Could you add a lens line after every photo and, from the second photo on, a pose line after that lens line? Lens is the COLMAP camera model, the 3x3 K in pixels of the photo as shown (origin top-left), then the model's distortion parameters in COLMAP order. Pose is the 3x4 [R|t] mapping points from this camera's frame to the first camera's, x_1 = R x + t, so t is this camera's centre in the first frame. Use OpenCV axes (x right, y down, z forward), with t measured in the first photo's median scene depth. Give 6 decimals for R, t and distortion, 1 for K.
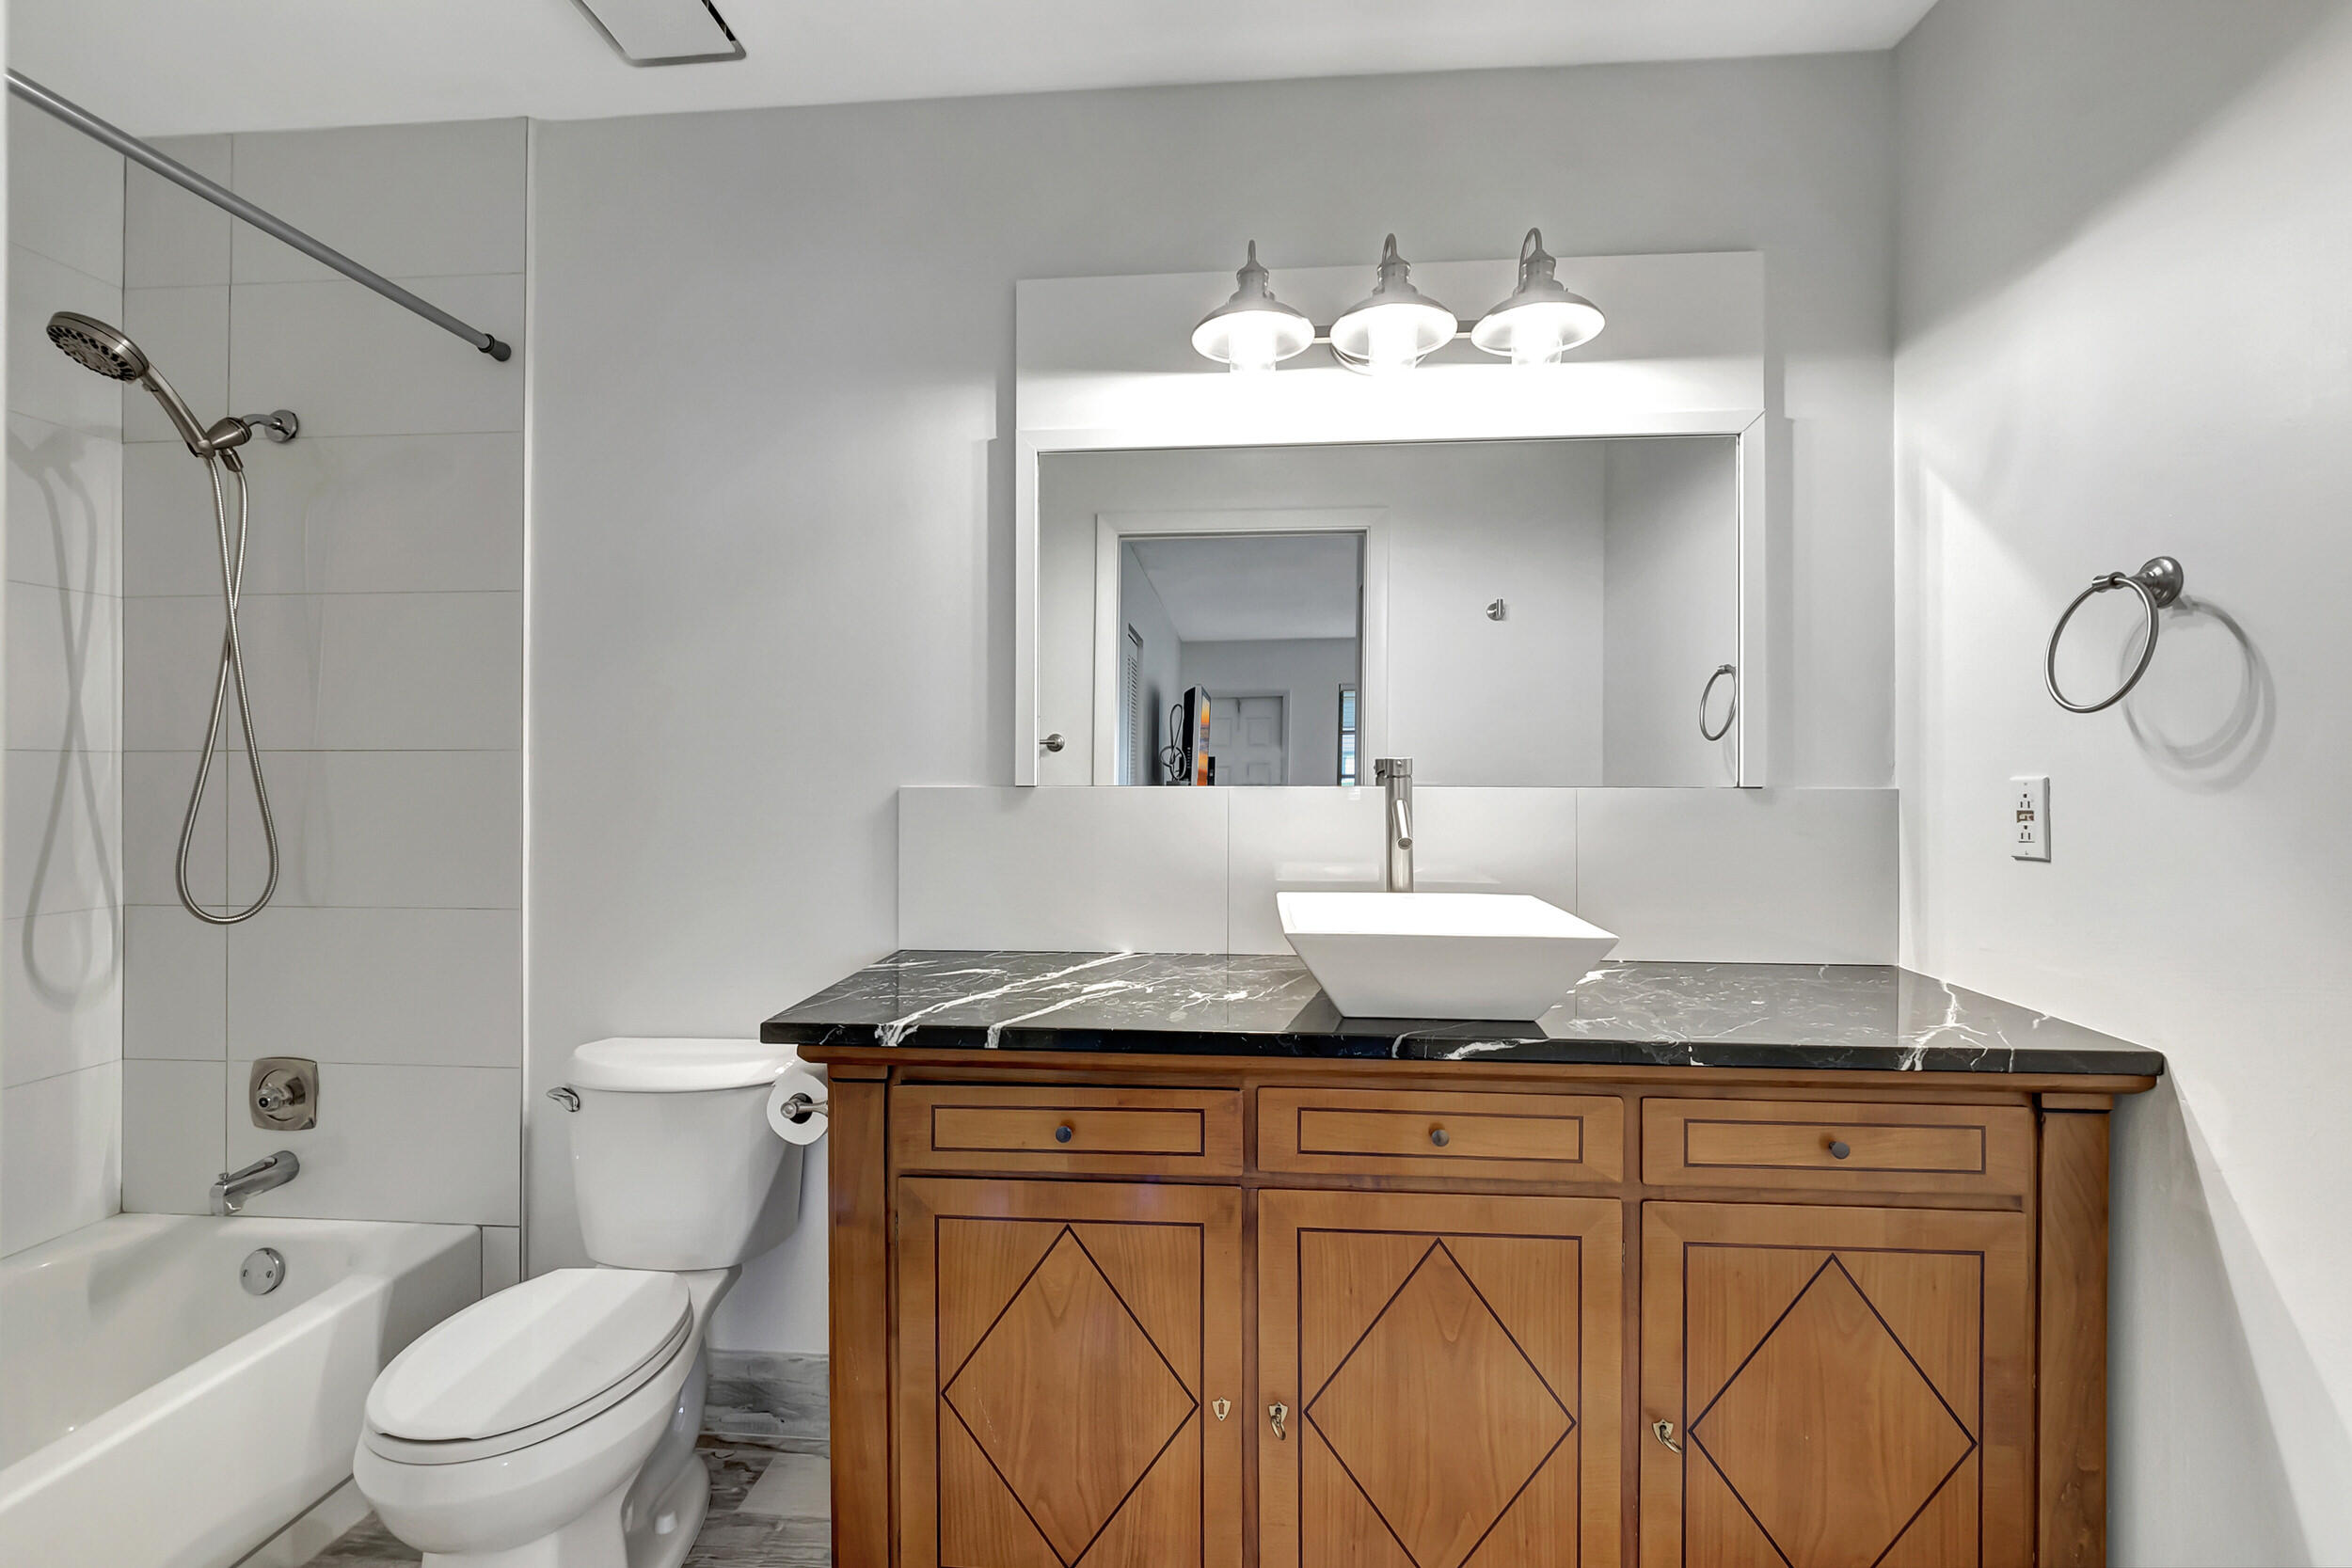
lens RADIAL K [[1042.1, 0, 1173.3], [0, 1042.1, 778.3], [0, 0, 1]] dist [-0.008323, 0.003908]
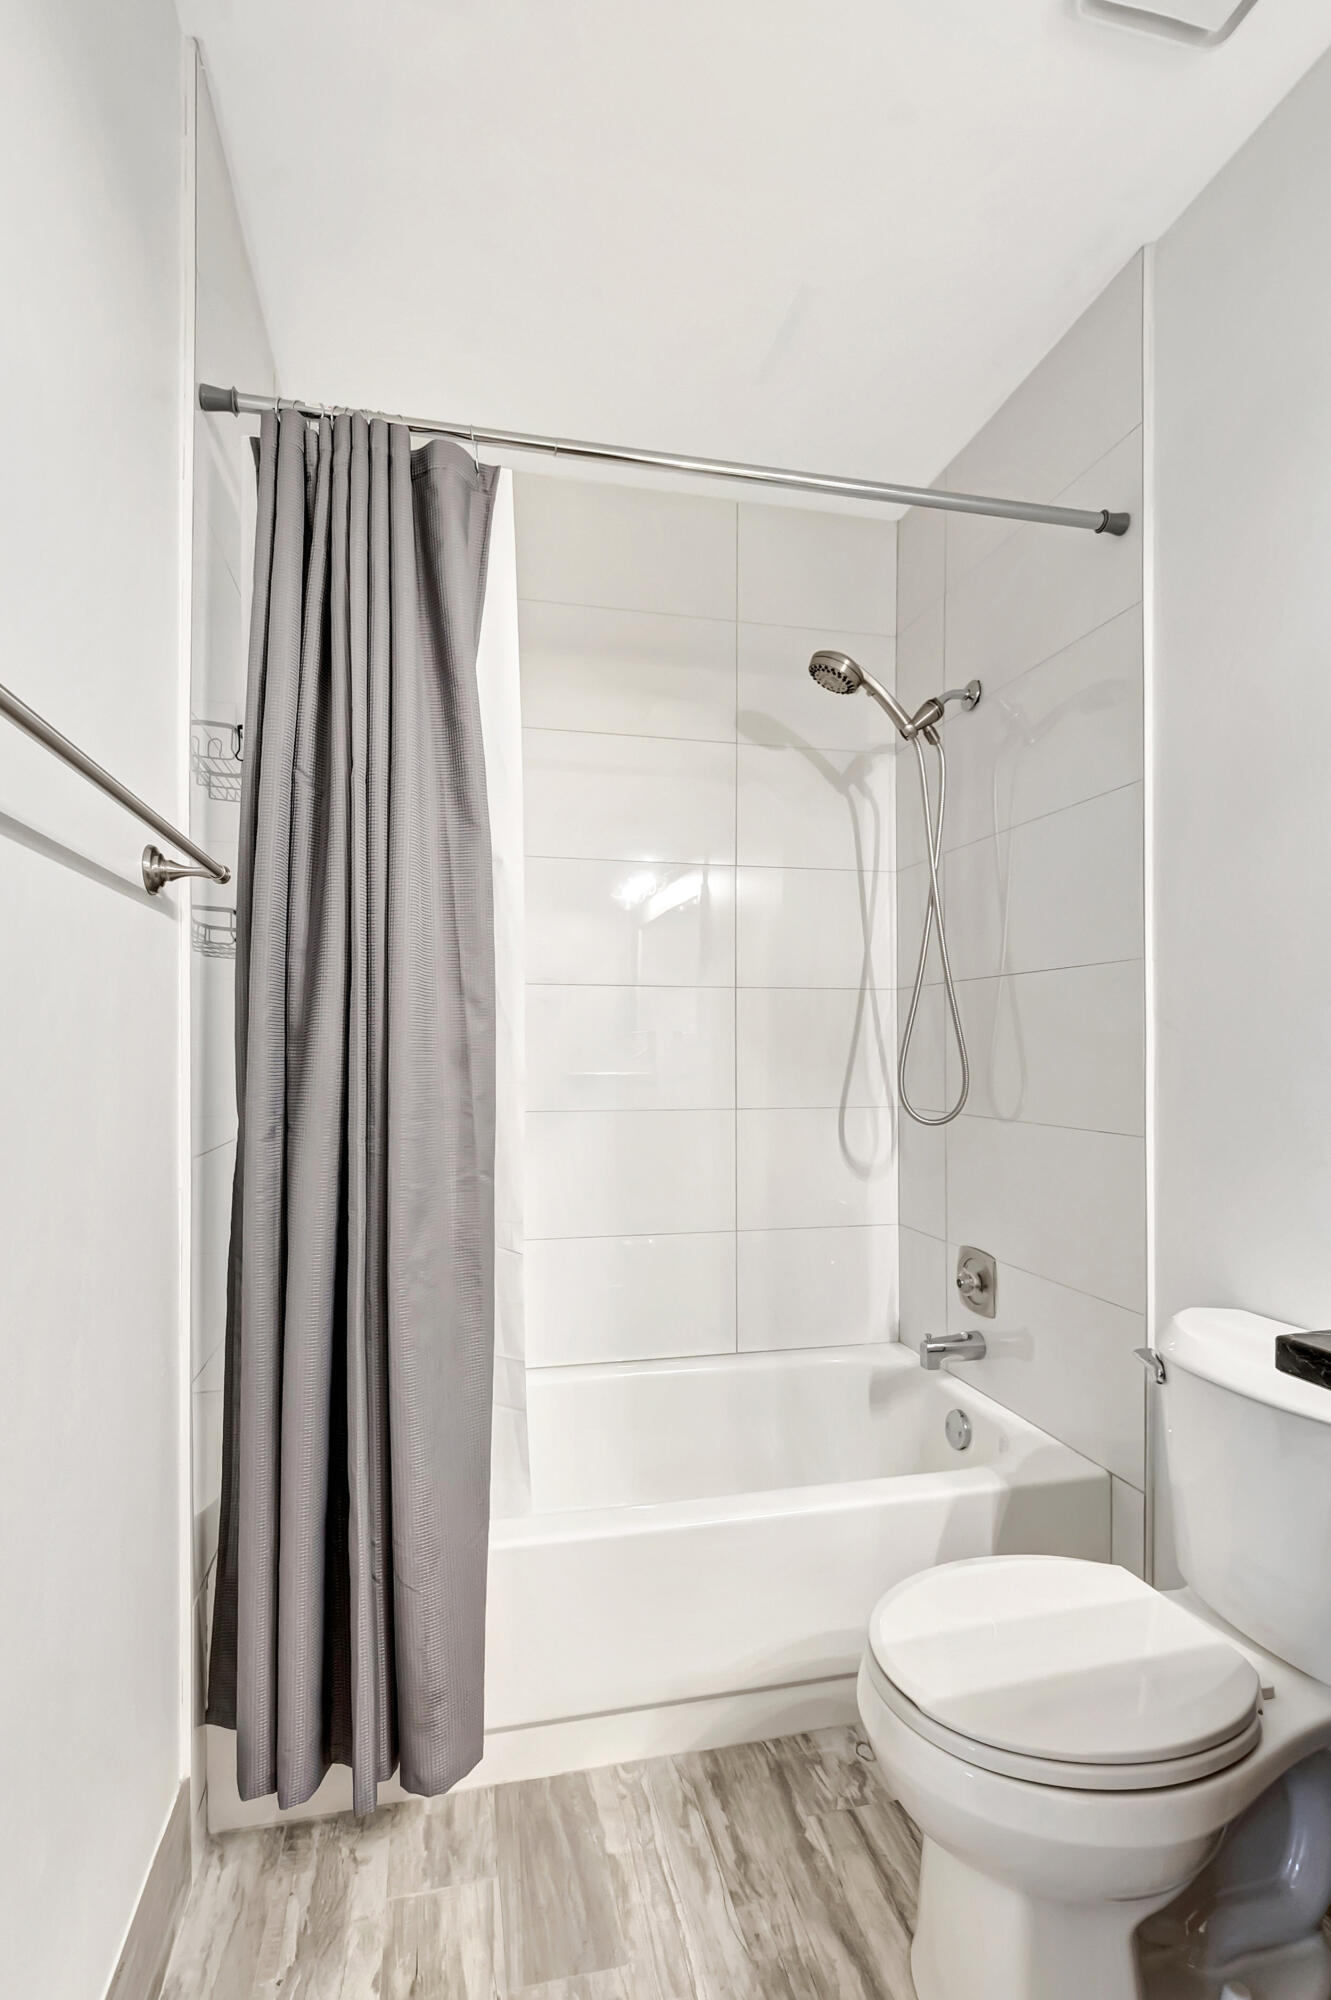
lens RADIAL K [[886.2, 0, 727.4], [0, 886.2, 1058.9], [0, 0, 1]] dist [-0.008323, 0.003908]
pose [[0.285967, -0.005074, -0.958226, -0.003173], [-0.002565, 0.999978, -0.006061, 0.070424], [0.958236, 0.004192, 0.285947, 0.482551]]
